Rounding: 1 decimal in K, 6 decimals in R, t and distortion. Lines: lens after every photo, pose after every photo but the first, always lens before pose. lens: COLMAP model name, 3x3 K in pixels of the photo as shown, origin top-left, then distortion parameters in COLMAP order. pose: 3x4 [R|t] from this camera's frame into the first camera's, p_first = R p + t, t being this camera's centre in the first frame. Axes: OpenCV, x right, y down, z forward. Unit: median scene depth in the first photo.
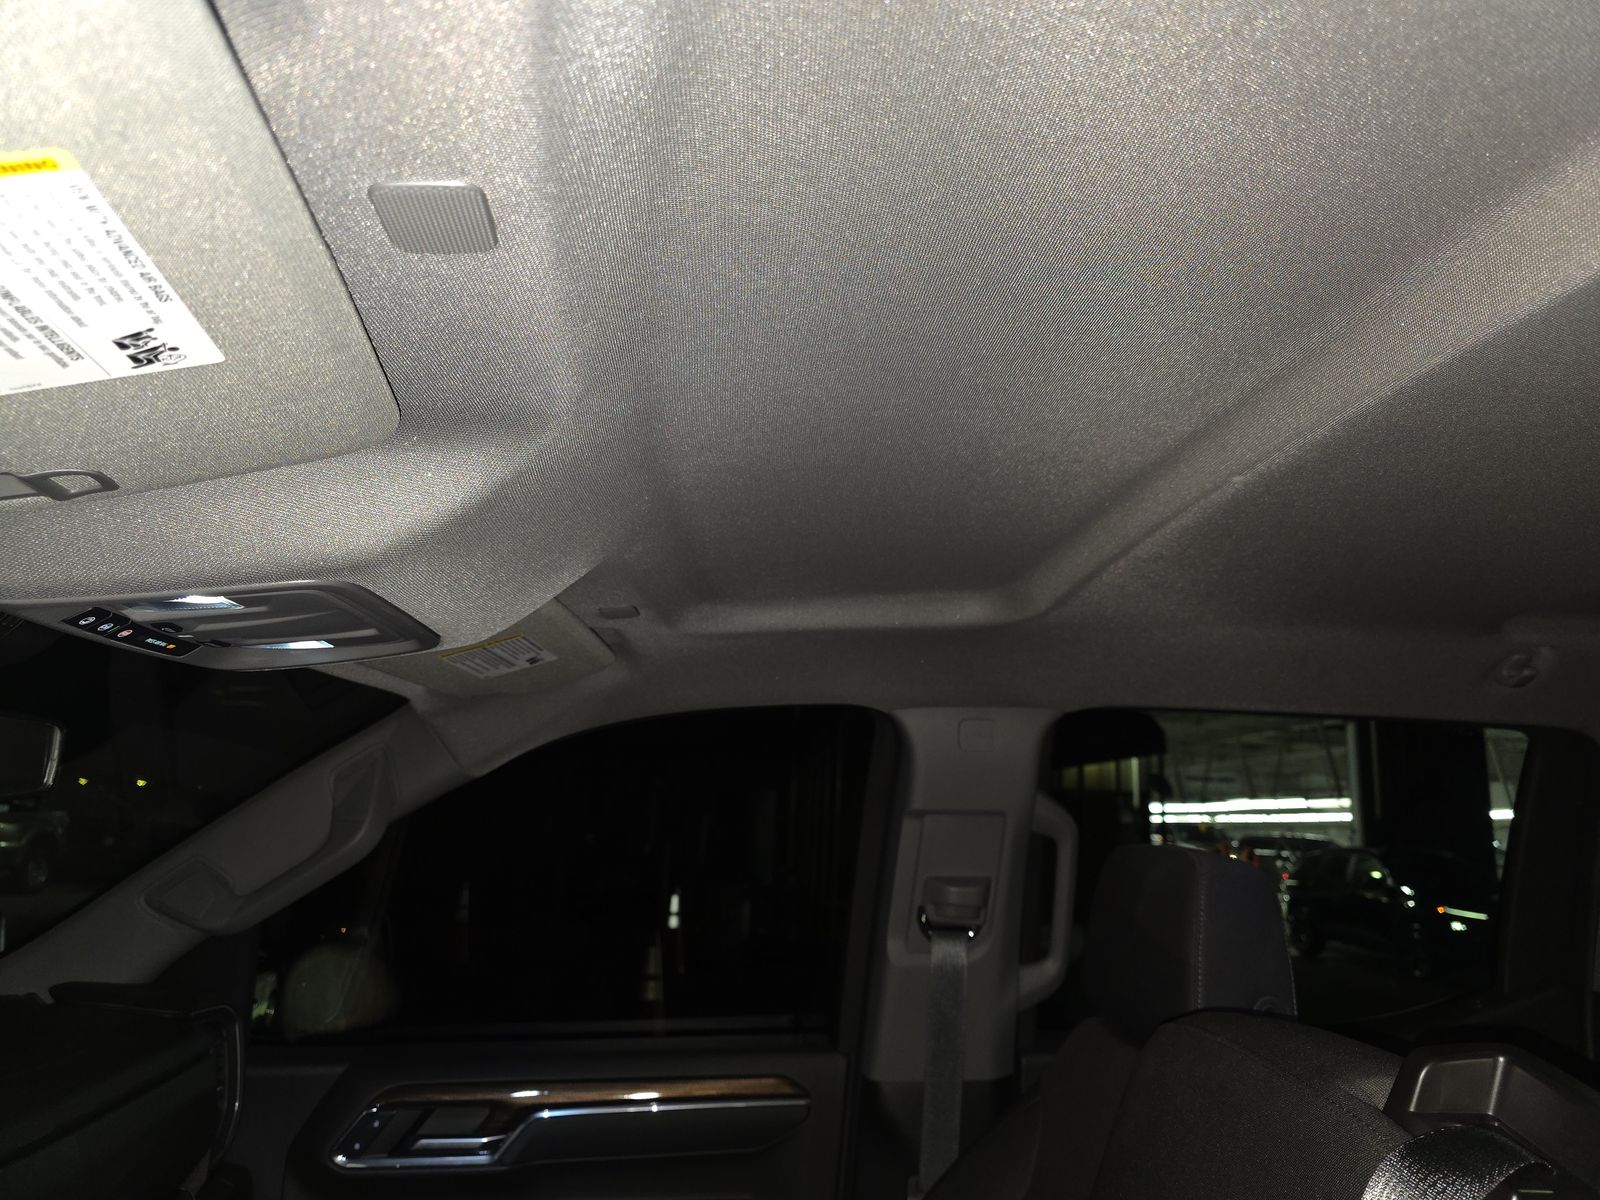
lens RADIAL K [[1073.1, 0, 801.1], [0, 1073.1, 600.4], [0, 0, 1]] dist [0.027623, -0.021936]
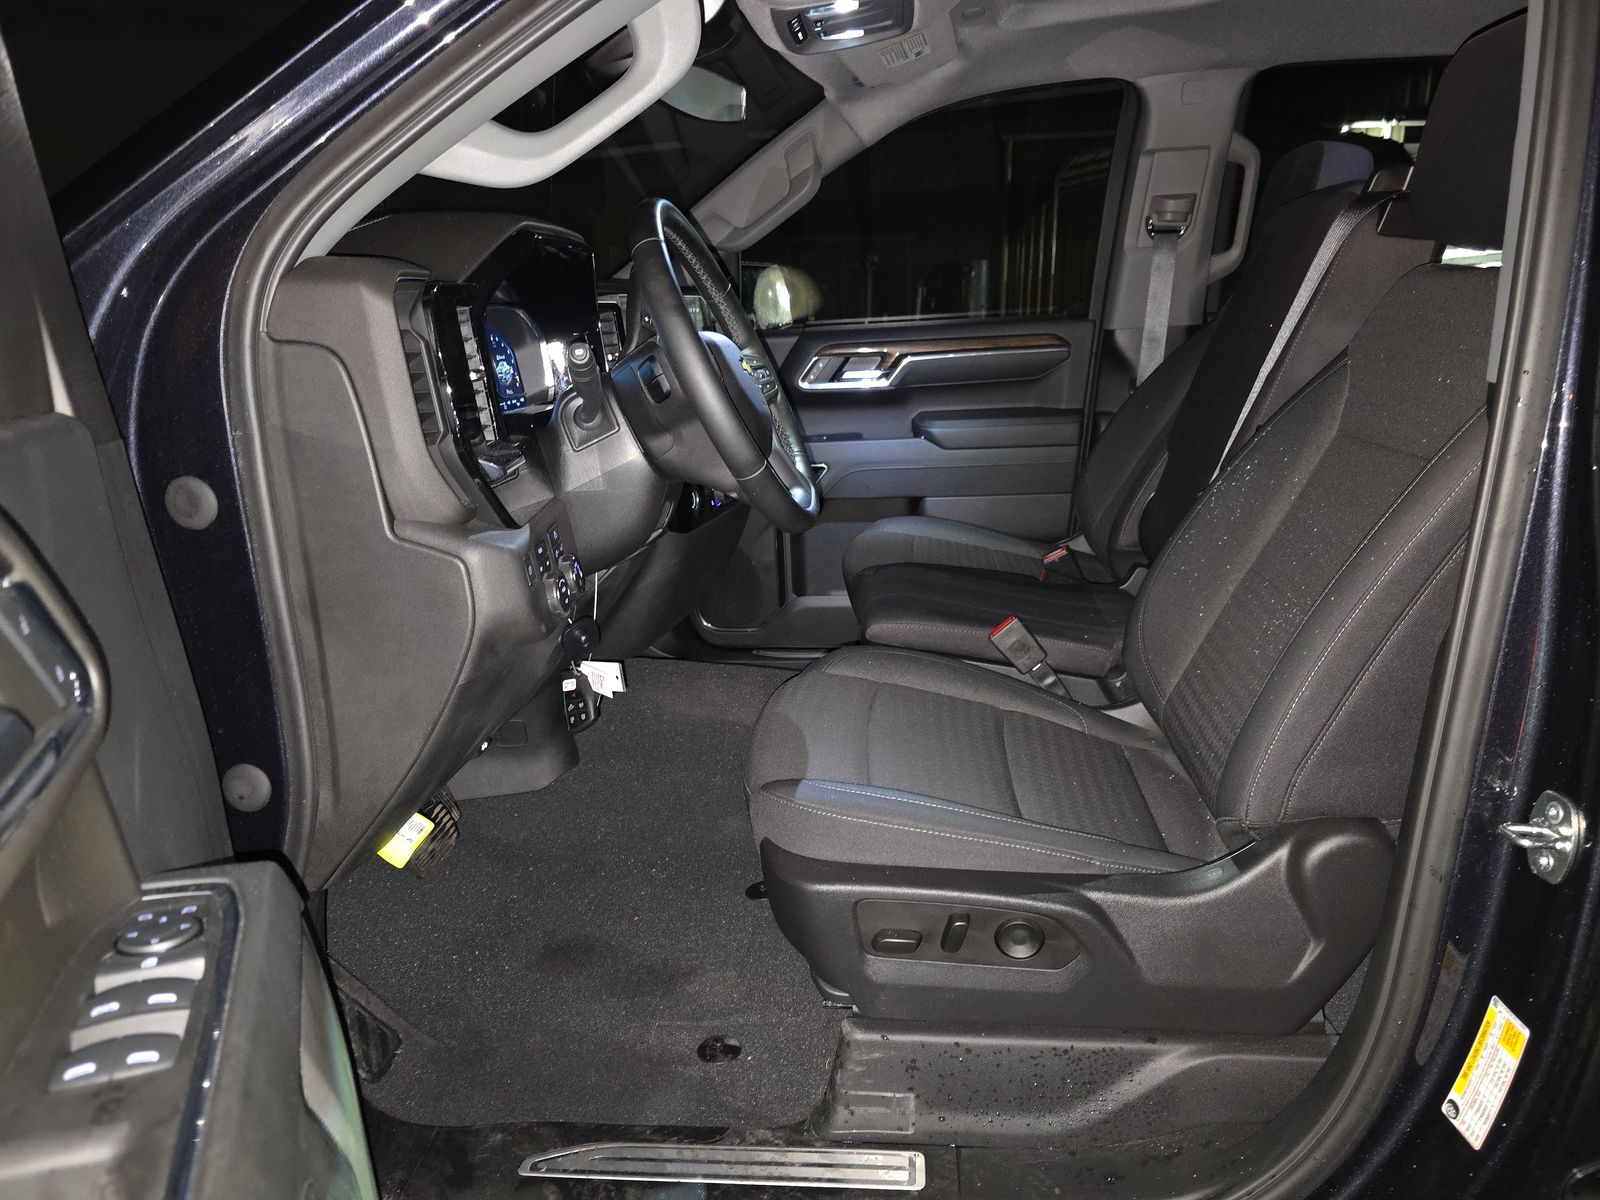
lens RADIAL K [[1073.1, 0, 795.4], [0, 1073.1, 598.0], [0, 0, 1]] dist [0.027623, -0.021936]
pose [[0.981448, -0.001988, -0.191716, -0.094568], [0.086491, 0.897007, 0.433471, 0.057322], [0.171109, -0.442011, 0.880538, -0.731387]]
